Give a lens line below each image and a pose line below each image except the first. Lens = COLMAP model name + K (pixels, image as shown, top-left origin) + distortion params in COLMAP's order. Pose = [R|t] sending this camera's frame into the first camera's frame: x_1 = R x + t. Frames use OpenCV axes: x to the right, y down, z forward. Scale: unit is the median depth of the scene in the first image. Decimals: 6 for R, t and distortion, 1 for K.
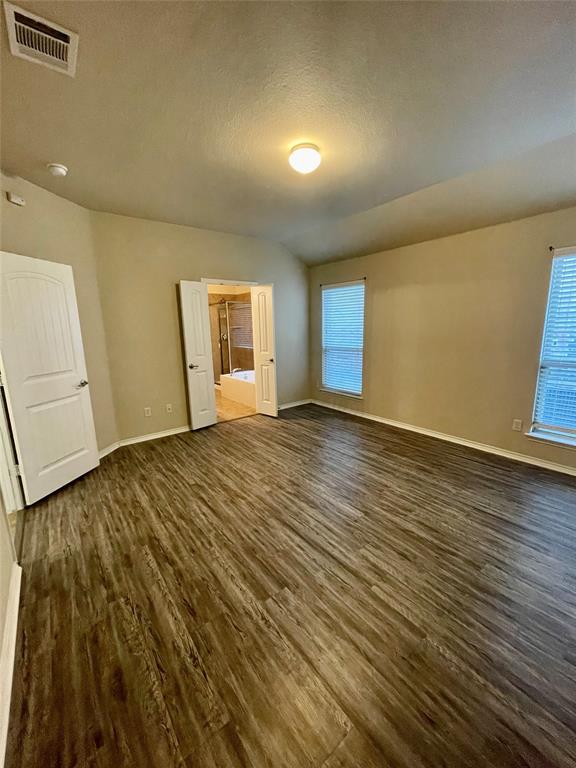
lens RADIAL K [[308.3, 0, 288.0], [0, 308.3, 384.0], [0, 0, 1]] dist [-0.001907, 0.000165]
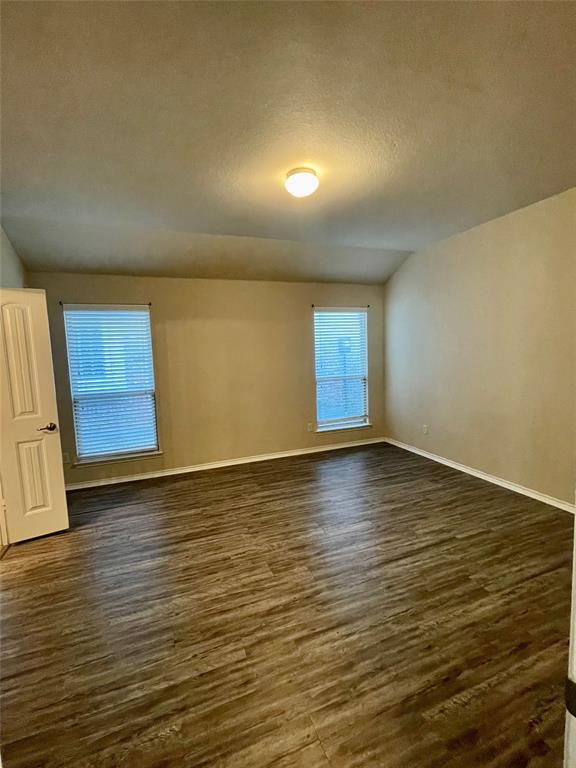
lens RADIAL K [[343.9, 0, 288.0], [0, 343.9, 384.0], [0, 0, 1]] dist [0.002537, 0.001015]
pose [[0.283637, -0.084158, 0.955232, -0.759439], [0.212905, 0.976806, 0.022841, -0.115917], [-0.934998, 0.196895, 0.294976, 0.625485]]
